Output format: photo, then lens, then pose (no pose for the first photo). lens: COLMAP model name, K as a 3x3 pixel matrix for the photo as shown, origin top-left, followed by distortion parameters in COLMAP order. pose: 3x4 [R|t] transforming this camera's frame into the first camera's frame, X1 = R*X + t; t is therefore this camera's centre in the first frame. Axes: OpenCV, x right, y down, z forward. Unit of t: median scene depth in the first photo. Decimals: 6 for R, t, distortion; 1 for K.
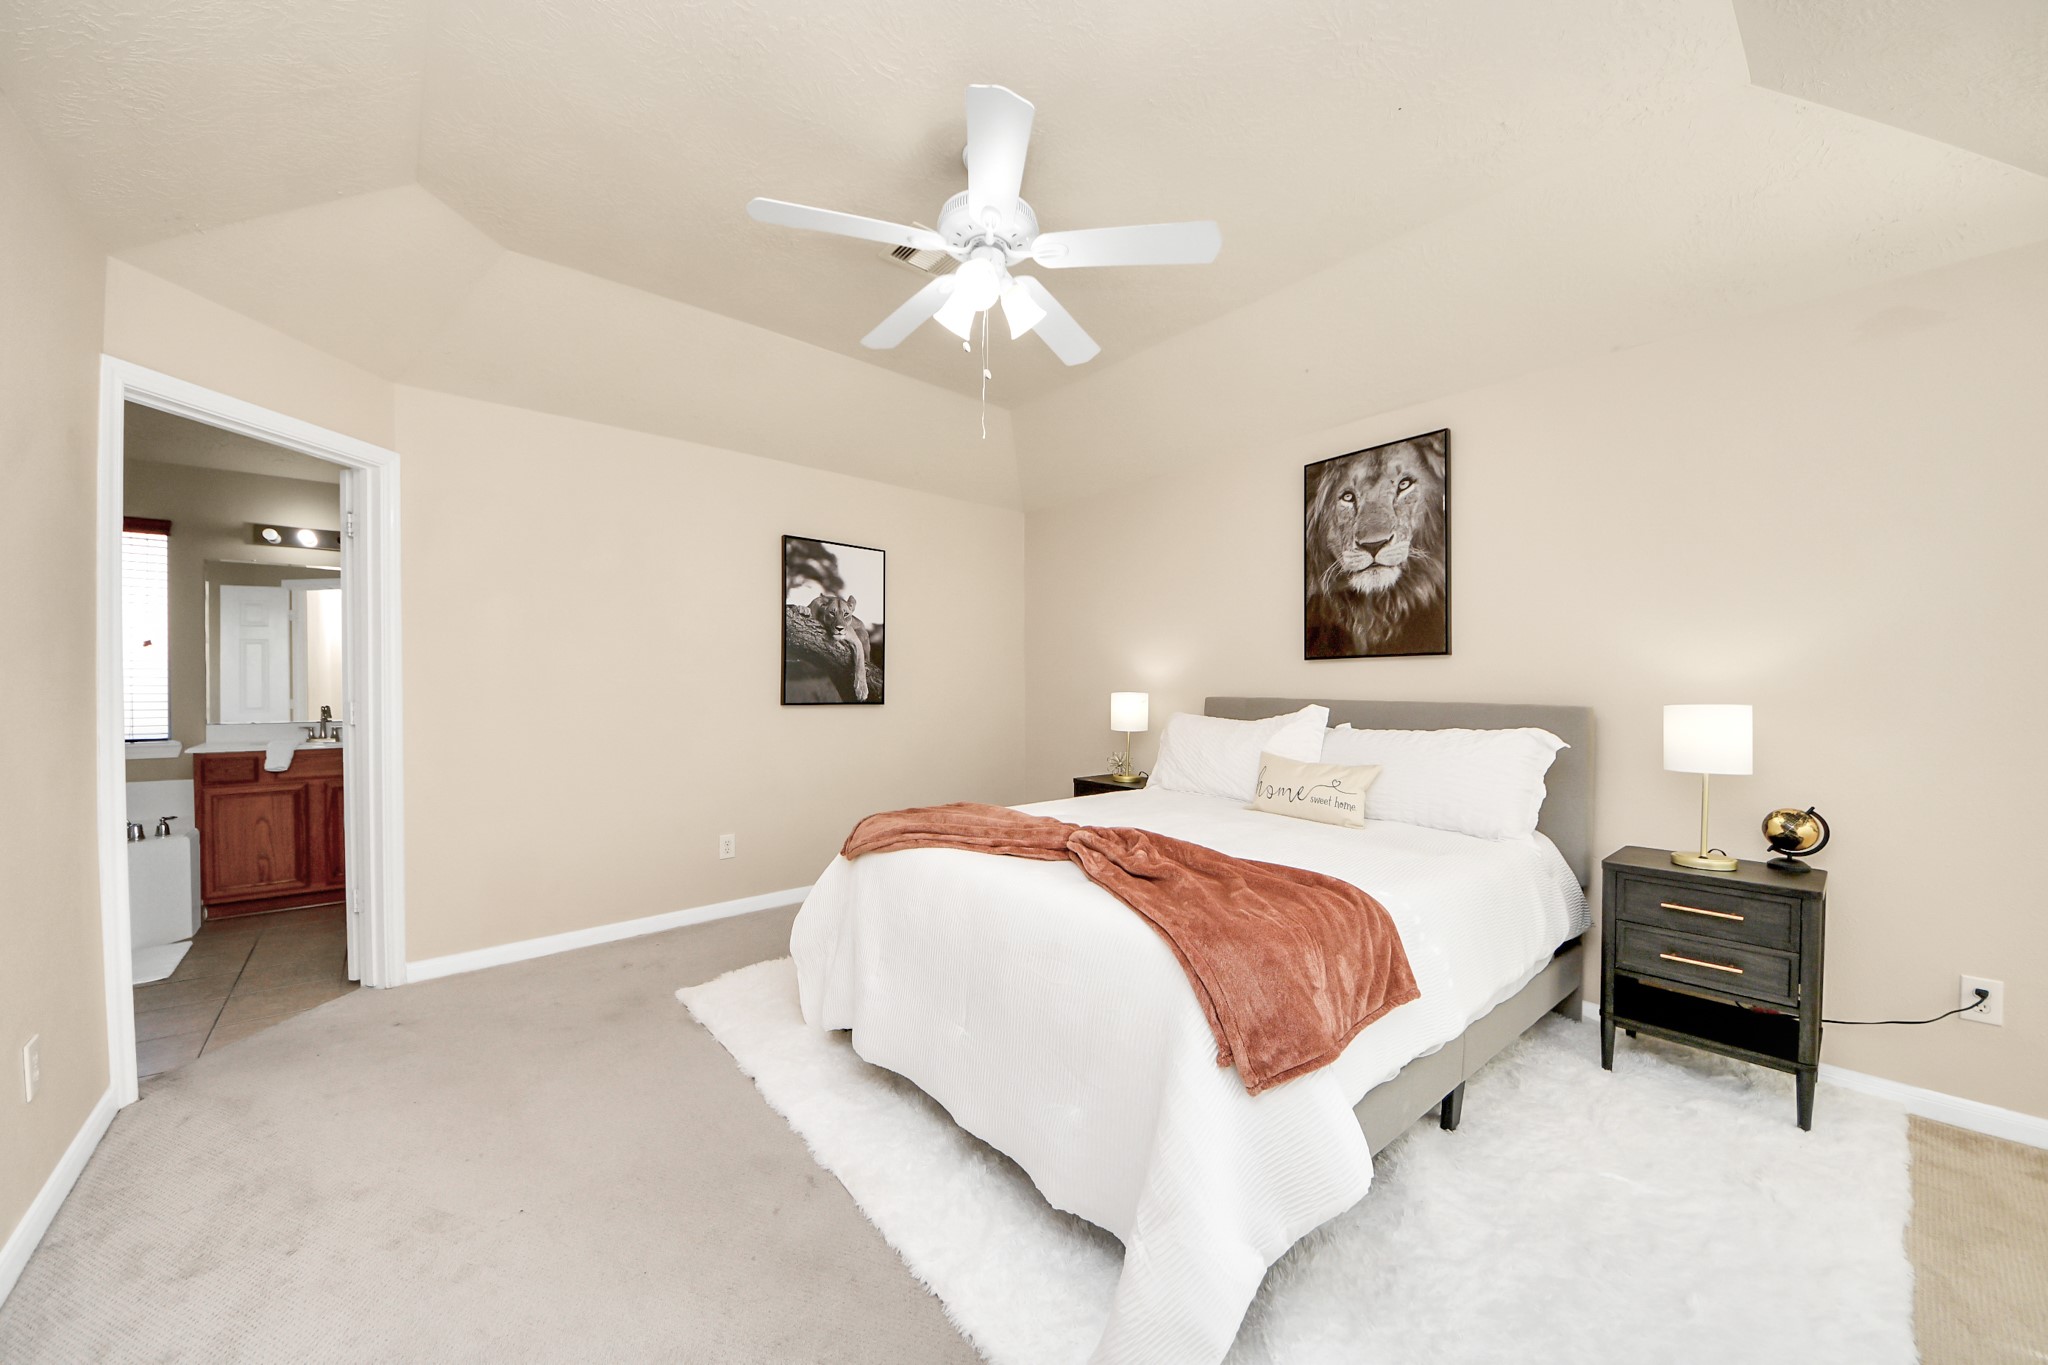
lens RADIAL K [[719.9, 0, 1024.0], [0, 719.9, 682.5], [0, 0, 1]] dist [-0.000276, -0.000008]
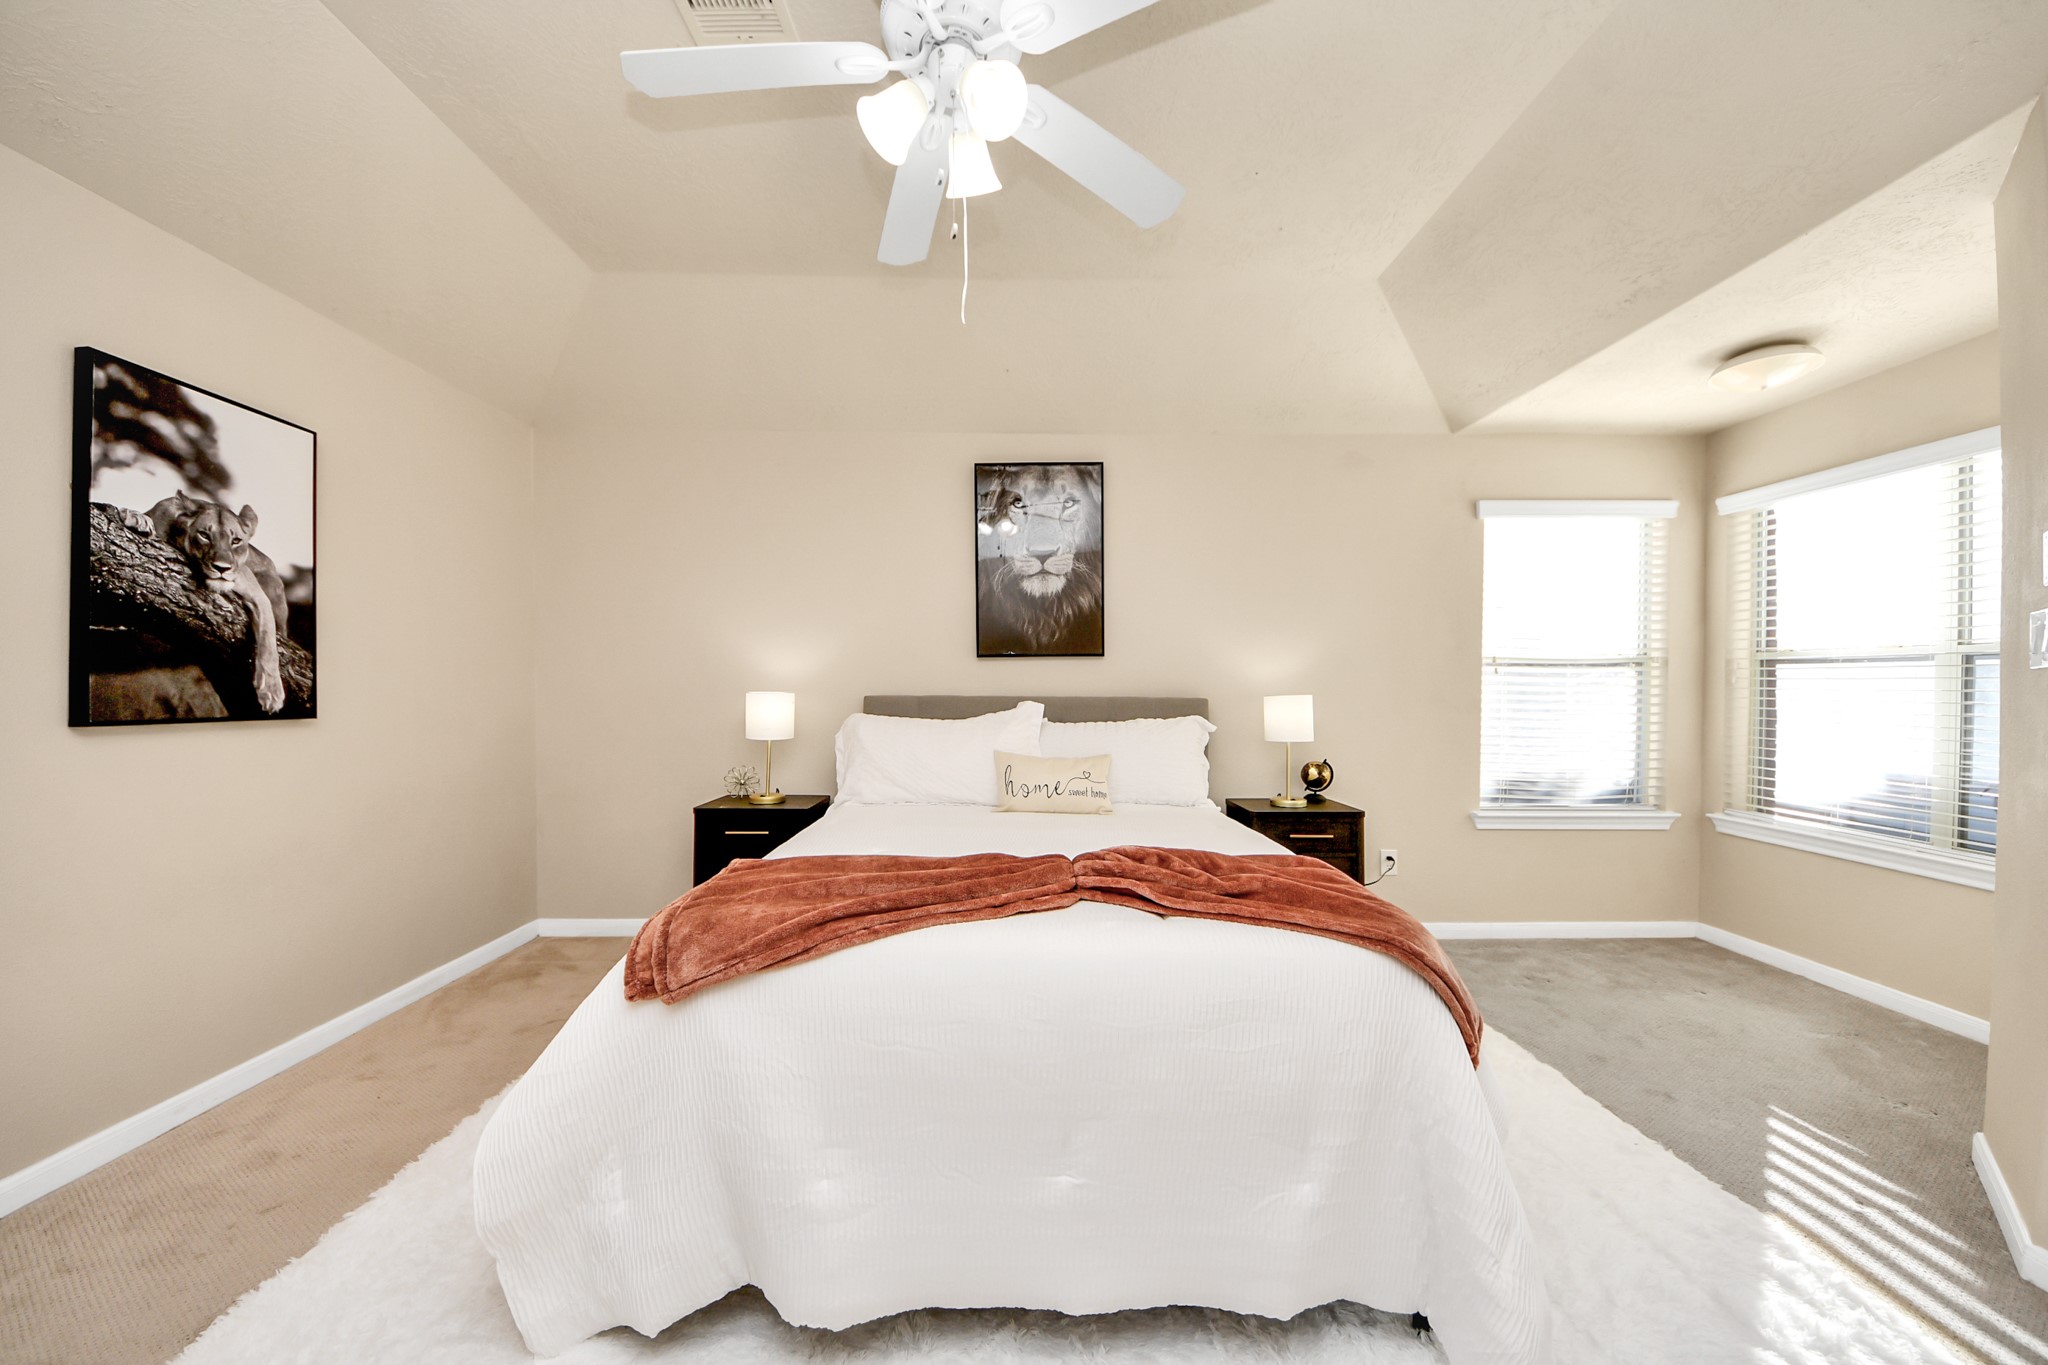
lens RADIAL K [[719.6, 0, 1024.0], [0, 719.6, 682.5], [0, 0, 1]] dist [0.018440, -0.015913]
pose [[0.632331, -0.000131, 0.774698, -0.301350], [-0.003000, 0.999992, 0.002618, 0.001113], [-0.774693, -0.003980, 0.632326, 0.269799]]
